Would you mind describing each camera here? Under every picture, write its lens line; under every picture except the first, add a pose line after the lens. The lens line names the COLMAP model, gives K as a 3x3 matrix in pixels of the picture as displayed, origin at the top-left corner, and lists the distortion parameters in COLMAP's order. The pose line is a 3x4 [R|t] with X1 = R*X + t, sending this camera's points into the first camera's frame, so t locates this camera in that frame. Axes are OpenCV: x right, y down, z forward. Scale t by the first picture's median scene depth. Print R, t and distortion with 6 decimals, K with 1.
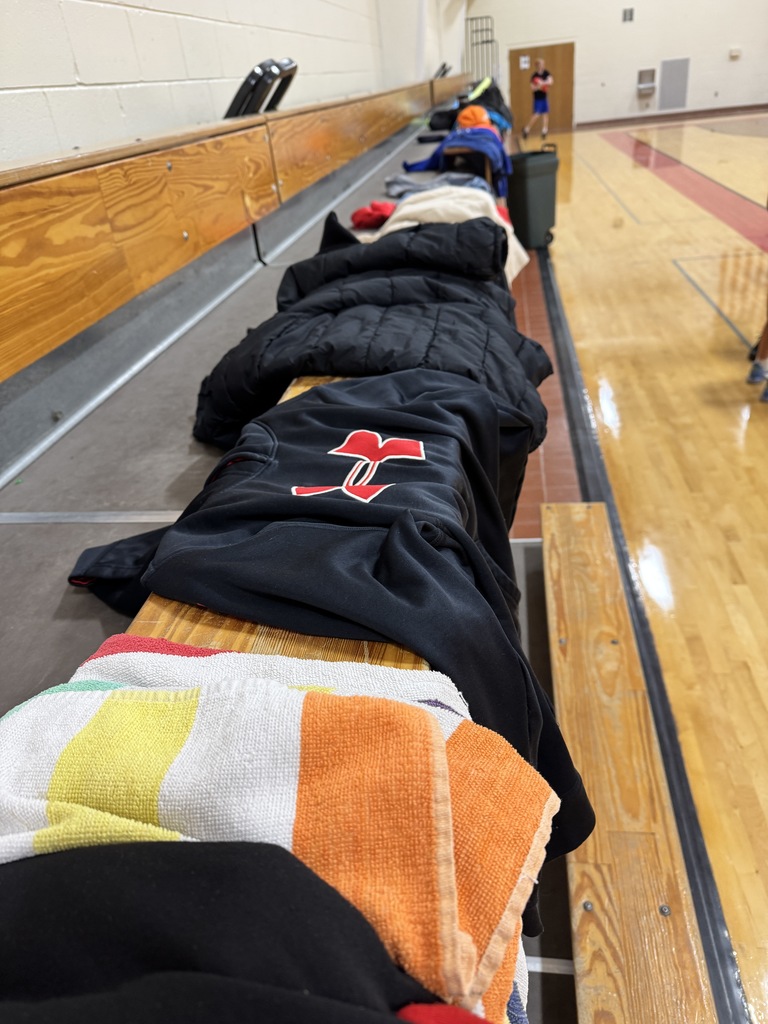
lens RADIAL K [[734.7, 0, 391.5], [0, 734.7, 505.1], [0, 0, 1]] dist [-0.000482, 0.000154]
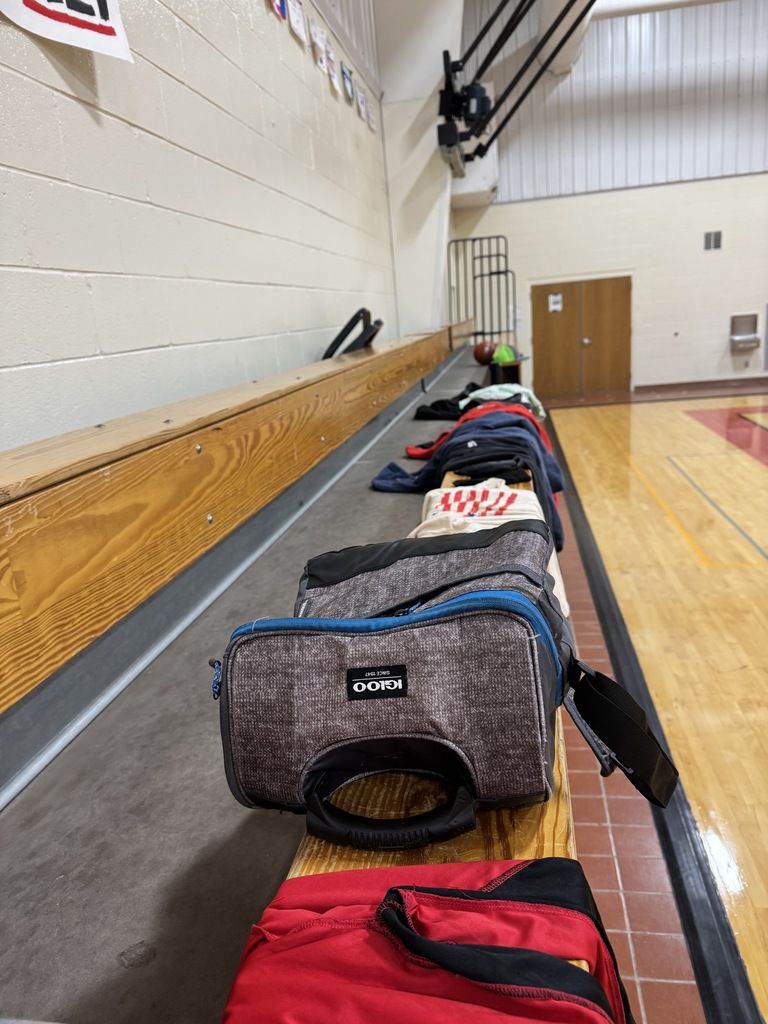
lens RADIAL K [[710.8, 0, 391.6], [0, 710.8, 523.3], [0, 0, 1]] dist [0.007567, -0.020119]
pose [[0.999321, 0.021262, -0.030107, 0.131218], [-0.027705, 0.972055, -0.233111, -0.591570], [0.024310, 0.233787, 0.971984, 0.970603]]
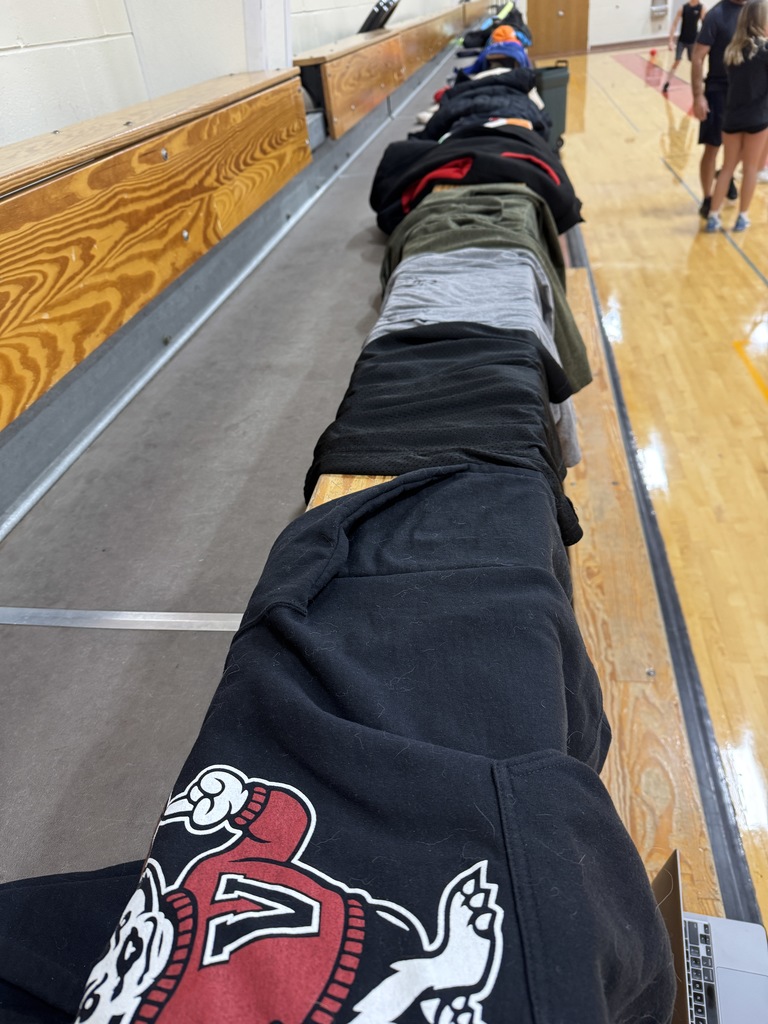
lens RADIAL K [[734.7, 0, 391.5], [0, 734.7, 505.1], [0, 0, 1]] dist [-0.000482, 0.000154]
pose [[0.999921, 0.001511, -0.012510, -0.040325], [-0.000567, 0.997170, 0.075175, 0.122787], [0.012588, -0.075162, 0.997092, -0.218114]]
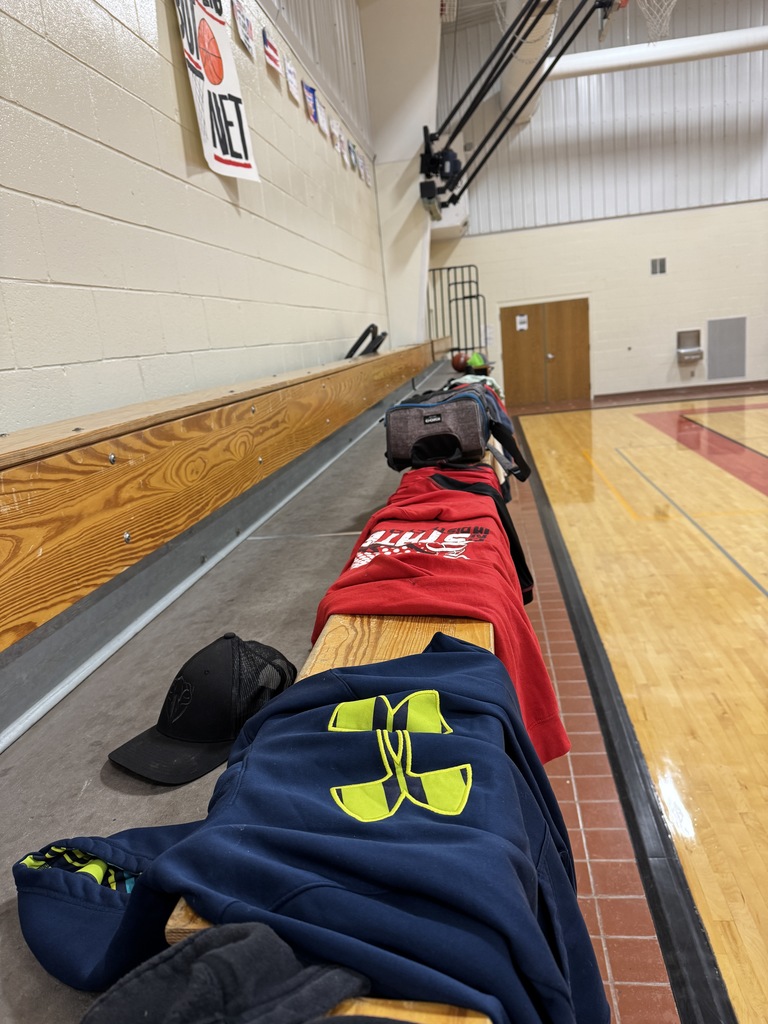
lens RADIAL K [[708.9, 0, 396.8], [0, 708.9, 512.7], [0, 0, 1]] dist [0.085154, -0.144618]
pose [[0.999983, 0.001395, 0.005658, 0.115317], [0.000228, 0.960825, -0.277154, -0.499674], [-0.005823, 0.277151, 0.960809, 0.826427]]
